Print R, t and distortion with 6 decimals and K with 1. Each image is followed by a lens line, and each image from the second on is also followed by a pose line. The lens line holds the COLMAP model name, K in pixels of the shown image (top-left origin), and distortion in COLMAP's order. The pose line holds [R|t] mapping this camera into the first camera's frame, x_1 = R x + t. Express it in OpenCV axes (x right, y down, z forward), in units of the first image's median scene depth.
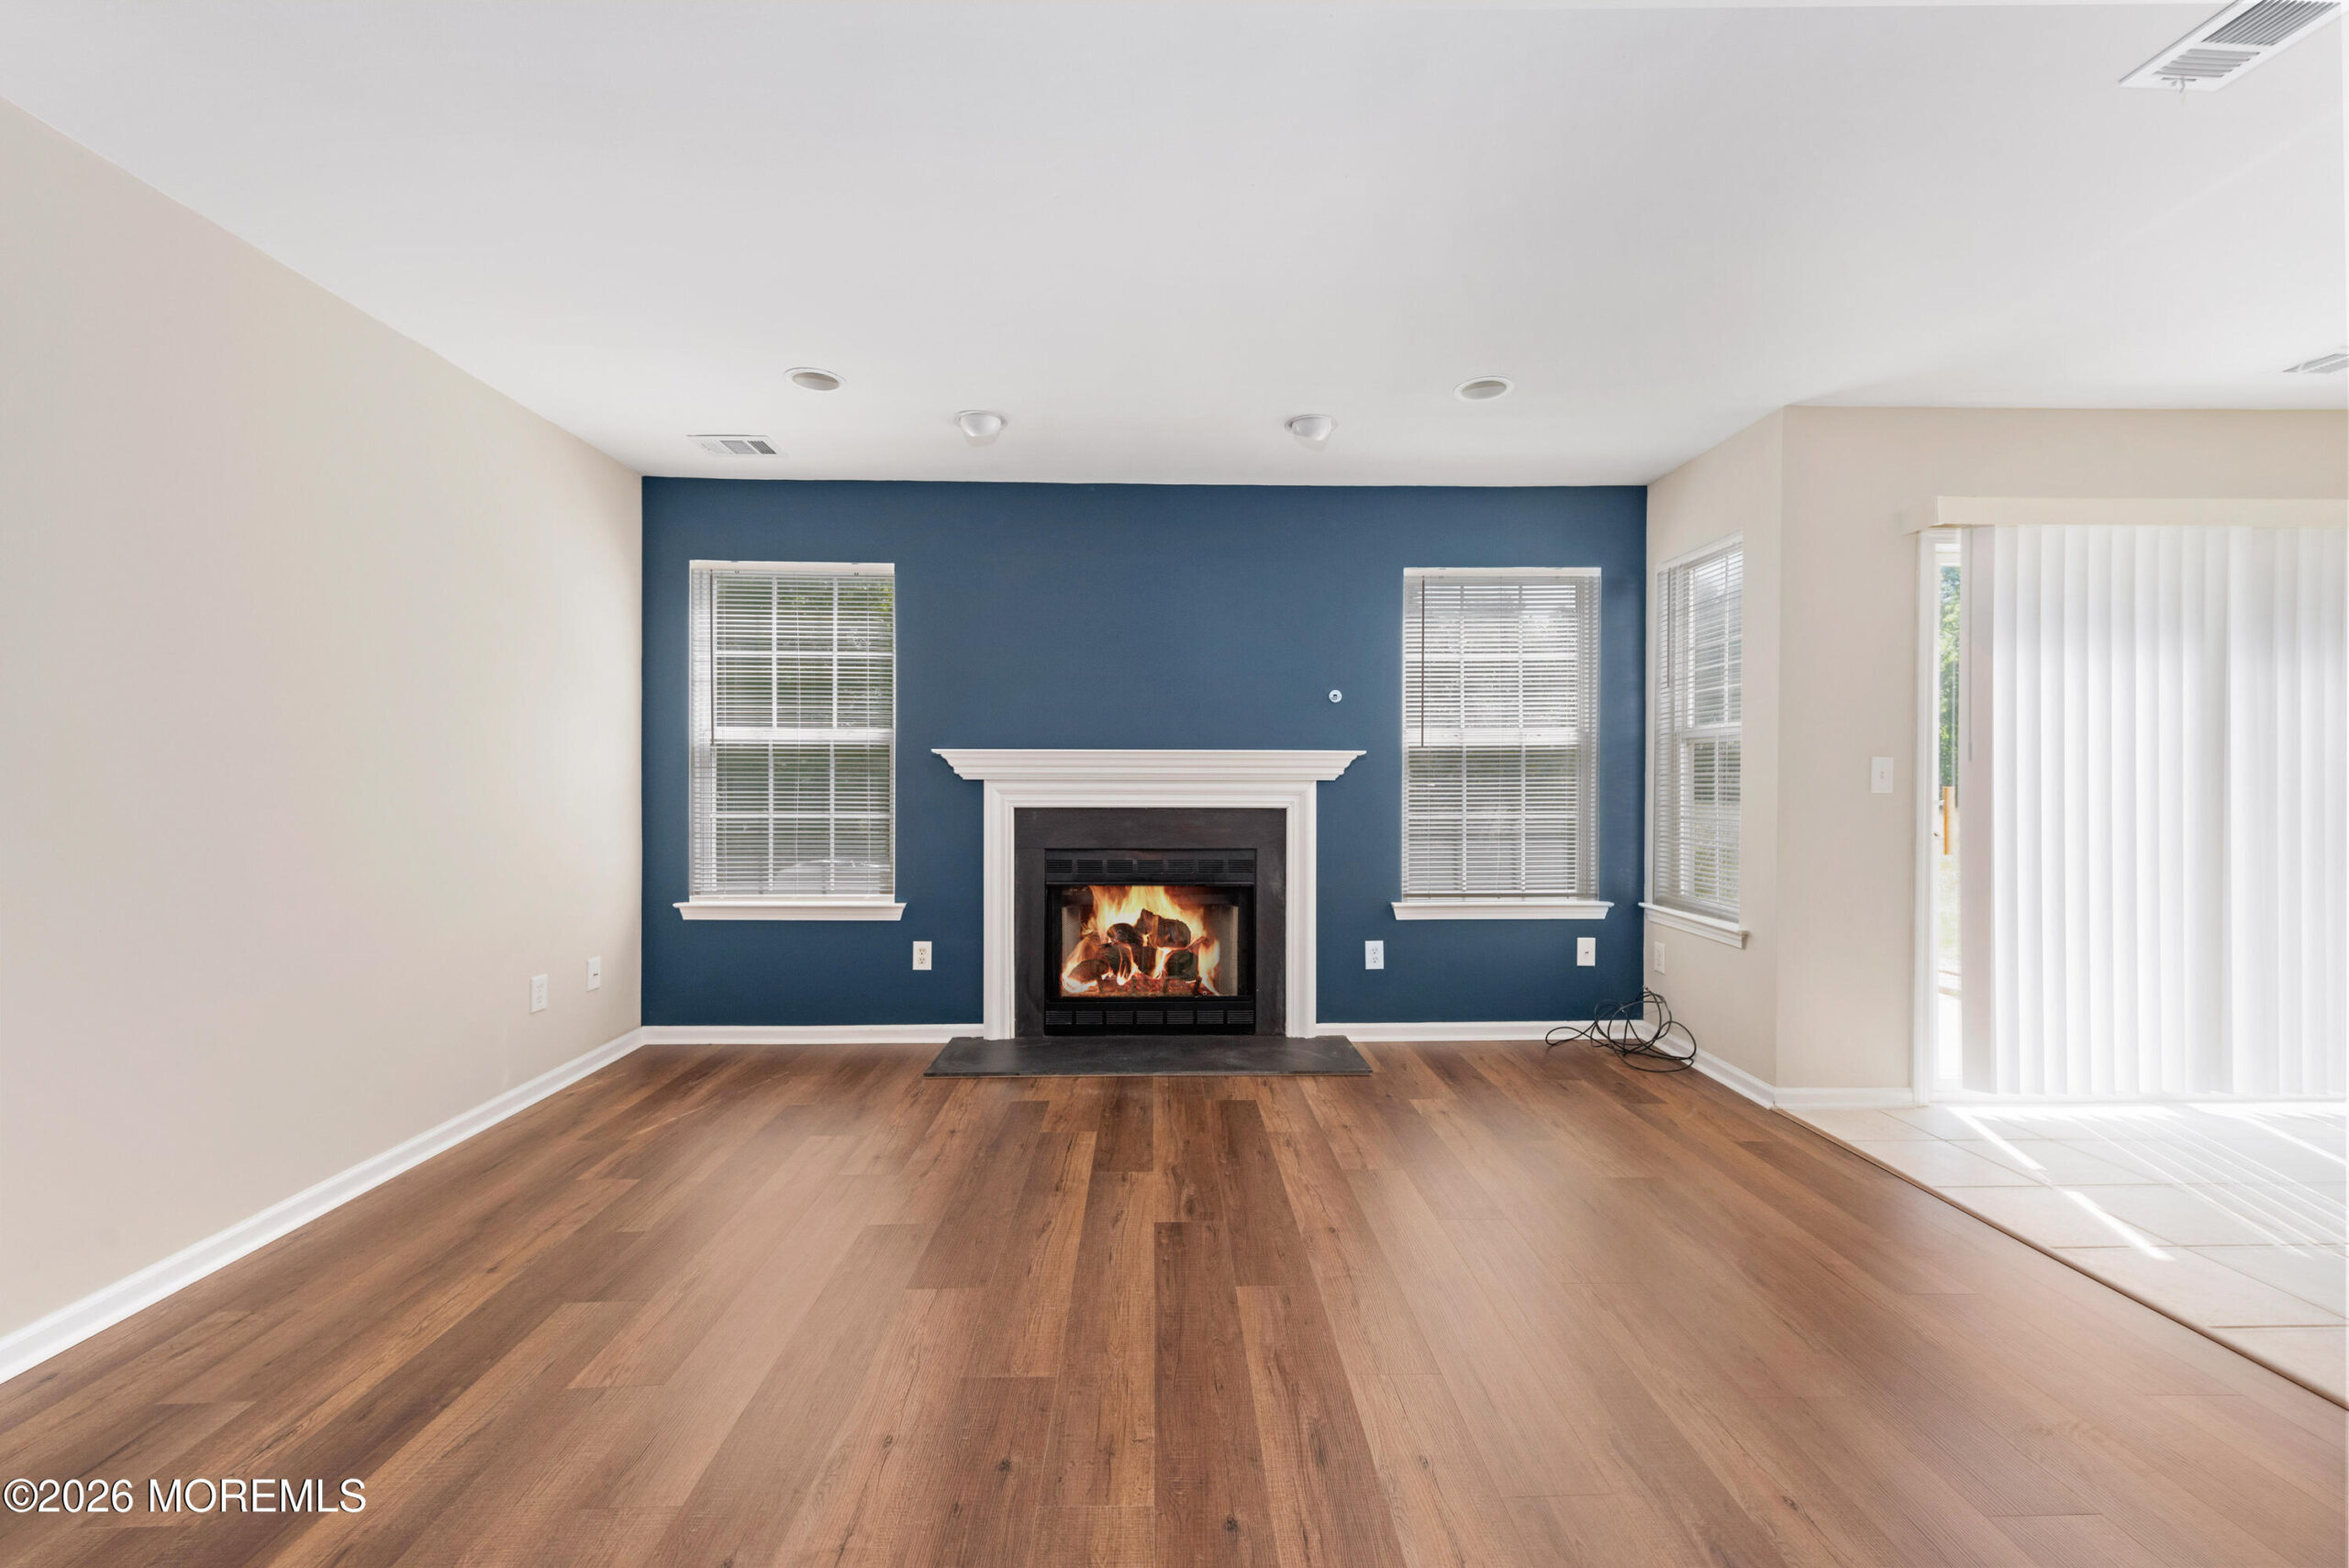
lens RADIAL K [[932.4, 0, 1169.1], [0, 932.4, 784.2], [0, 0, 1]] dist [0.011963, -0.003485]
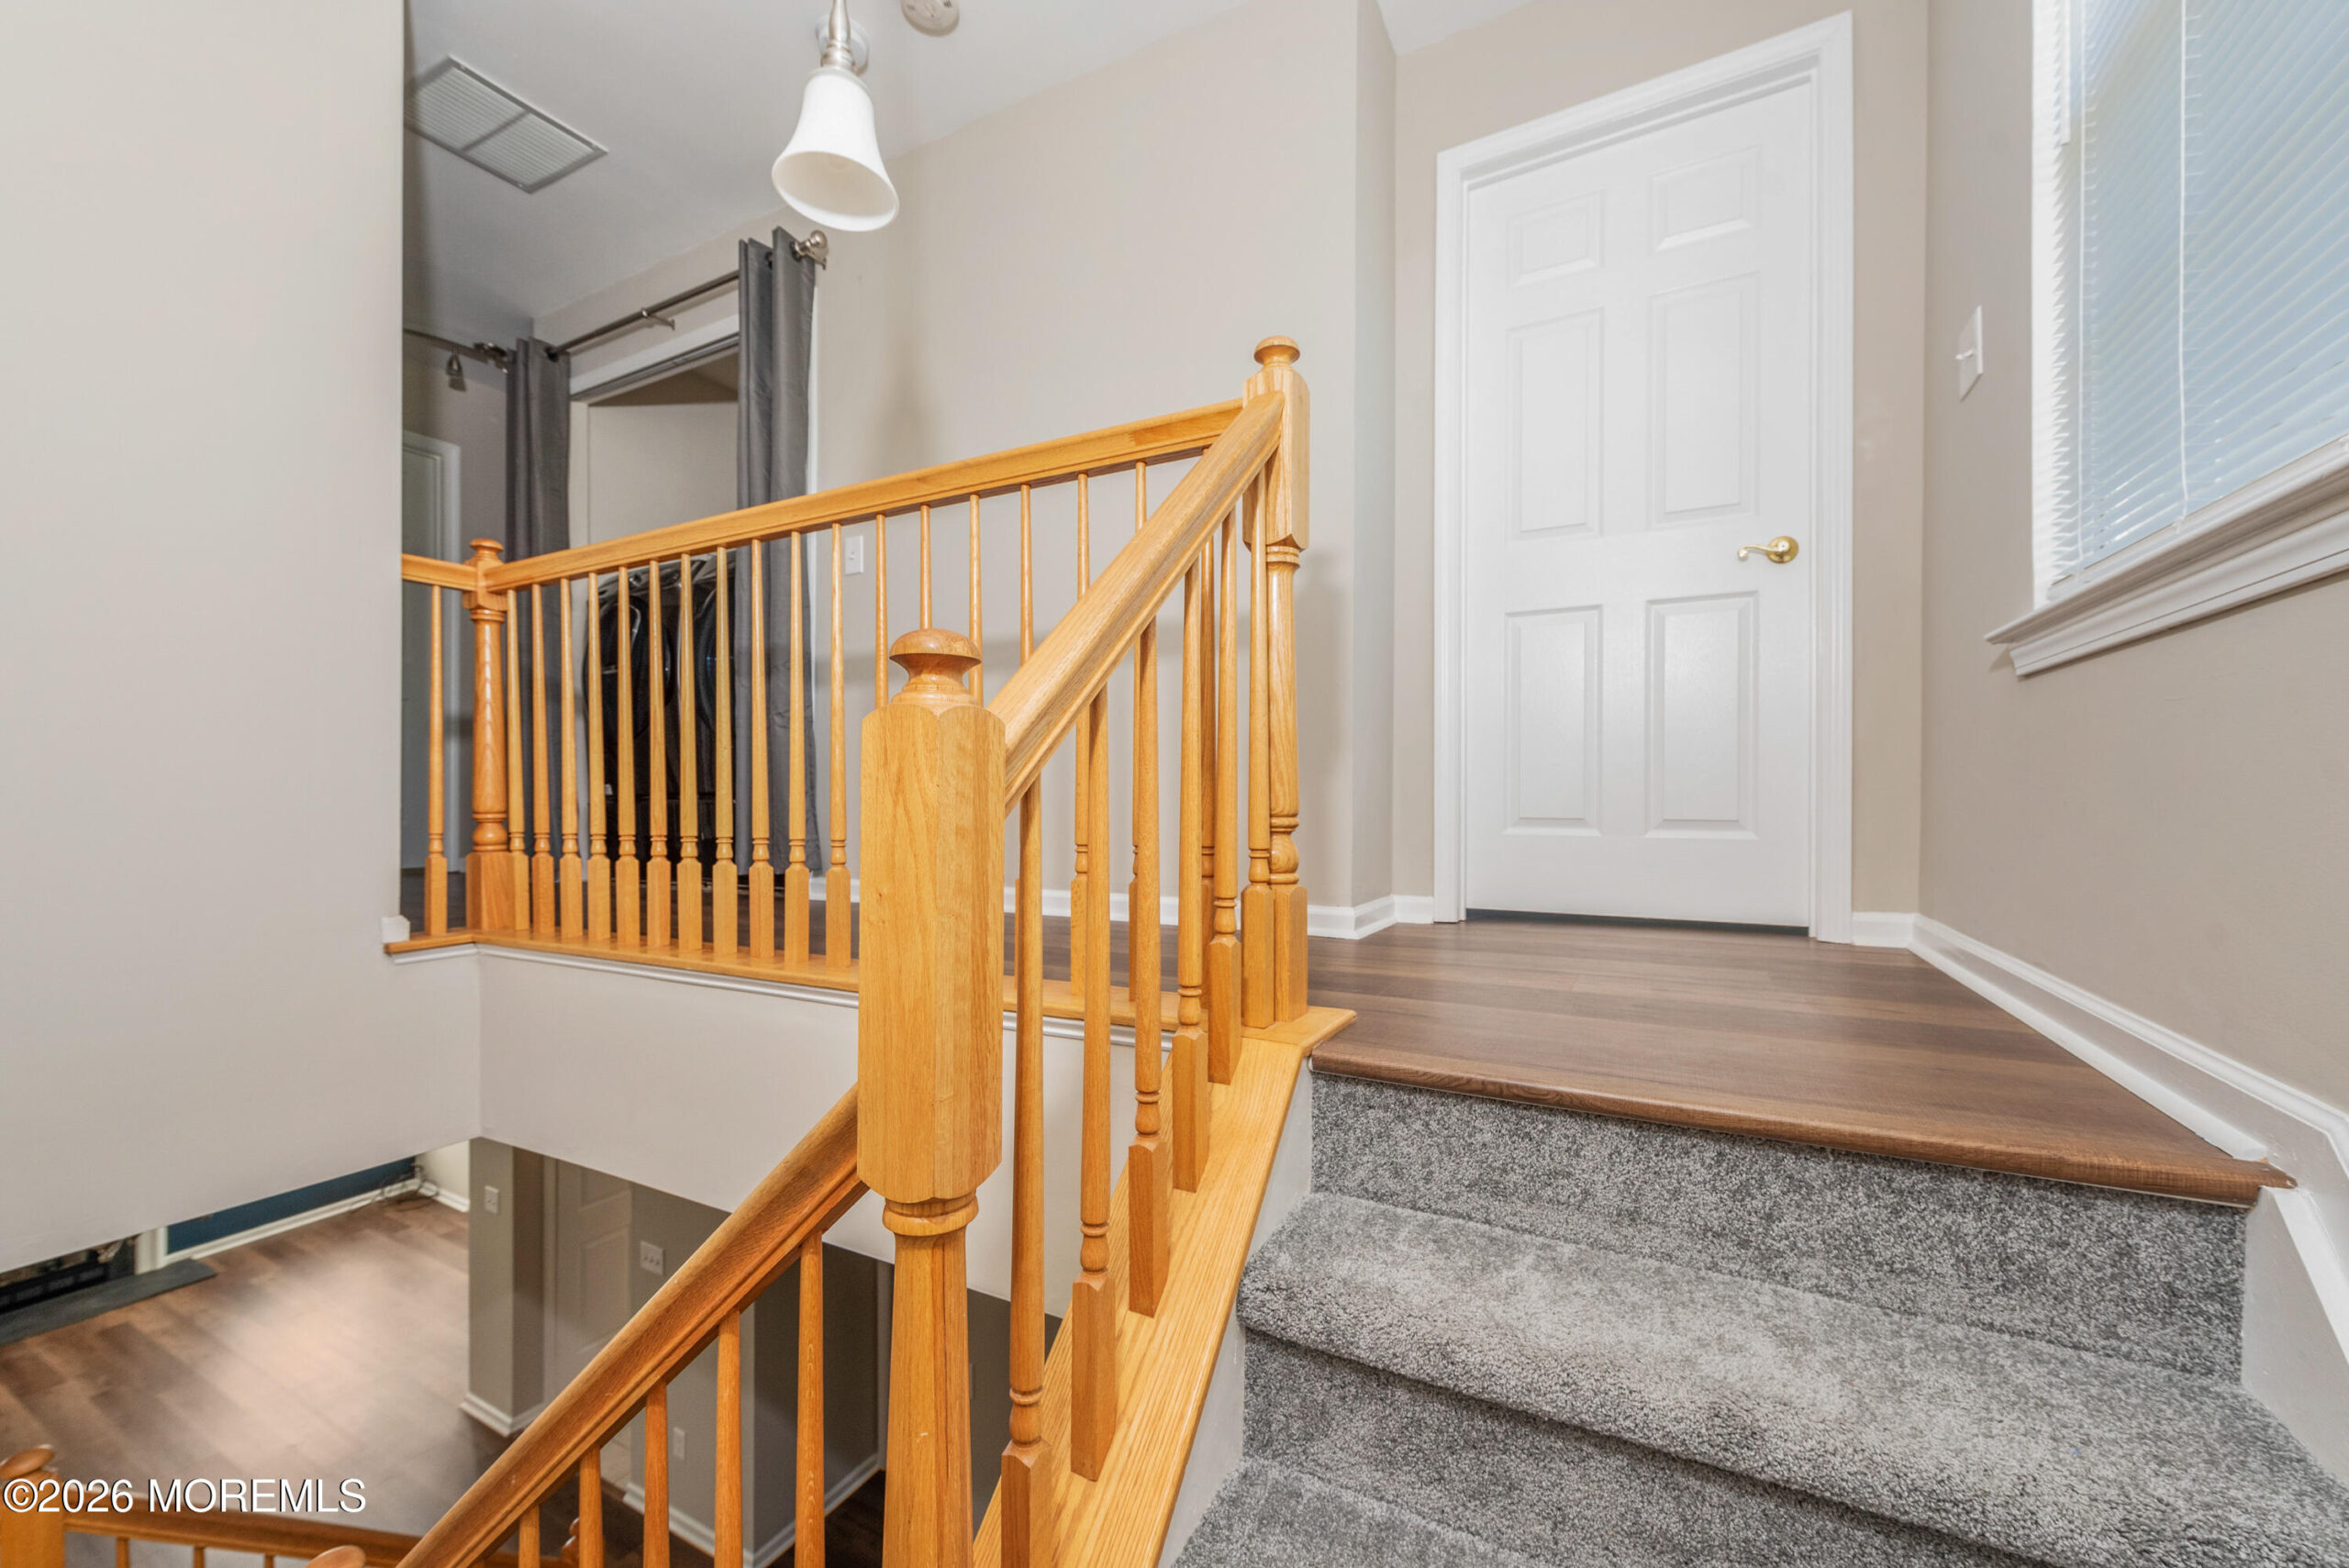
lens RADIAL K [[932.4, 0, 1156.6], [0, 932.4, 793.2], [0, 0, 1]] dist [0.011963, -0.003485]
pose [[0.507371, -0.001761, 0.861726, -0.365988], [0.017150, 0.999820, -0.008055, -0.488968], [-0.861557, 0.018866, 0.507310, -1.275619]]
